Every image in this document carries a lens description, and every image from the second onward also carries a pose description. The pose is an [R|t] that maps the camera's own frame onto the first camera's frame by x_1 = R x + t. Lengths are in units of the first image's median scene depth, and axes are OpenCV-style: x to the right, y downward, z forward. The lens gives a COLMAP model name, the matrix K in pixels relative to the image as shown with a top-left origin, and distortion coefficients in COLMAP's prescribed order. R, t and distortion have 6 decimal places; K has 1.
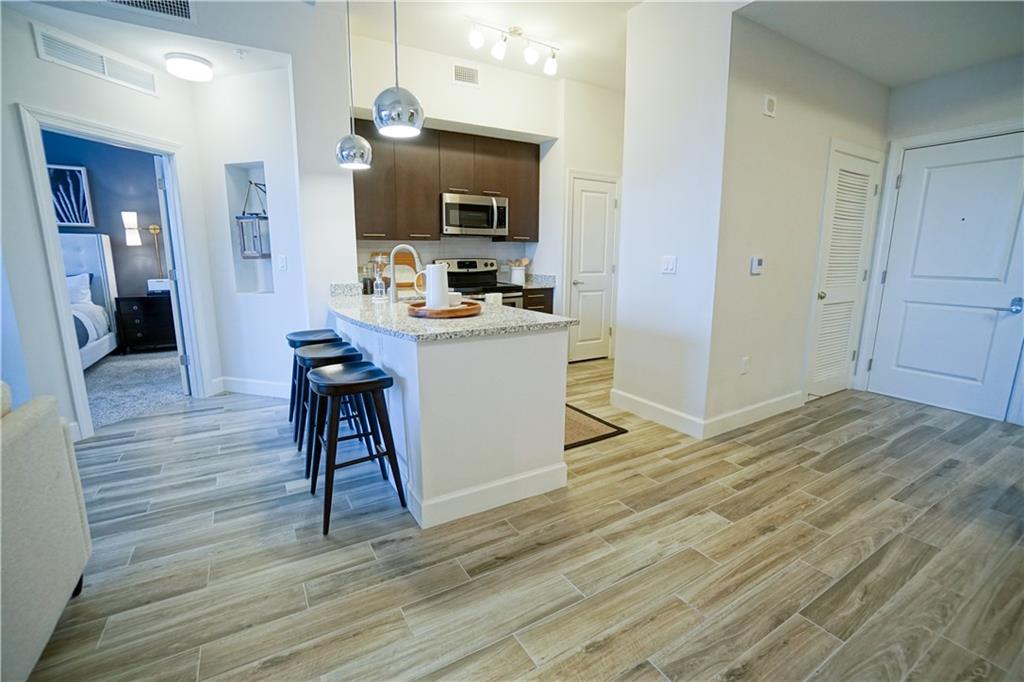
lens RADIAL K [[439.1, 0, 509.8], [0, 439.1, 338.3], [0, 0, 1]] dist [0.004142, 0.001117]
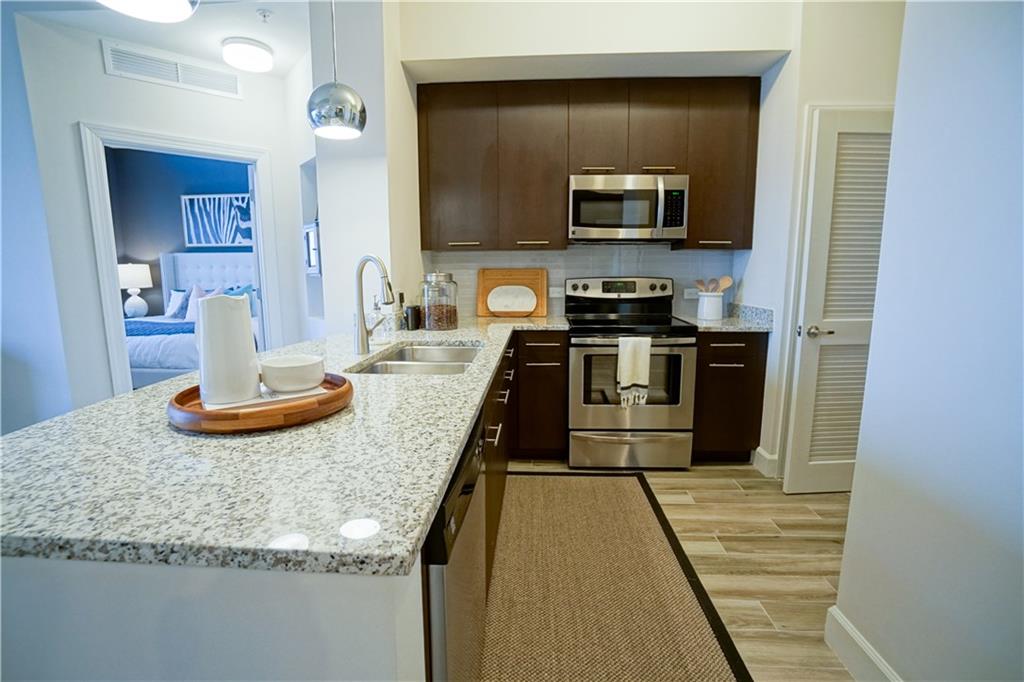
lens RADIAL K [[462.9, 0, 513.7], [0, 462.9, 341.4], [0, 0, 1]] dist [-0.020421, -0.000268]
pose [[0.837076, 0.081792, -0.540938, 0.152623], [-0.101199, 0.994847, -0.006176, -0.073118], [0.537645, 0.059913, 0.841040, 0.379554]]
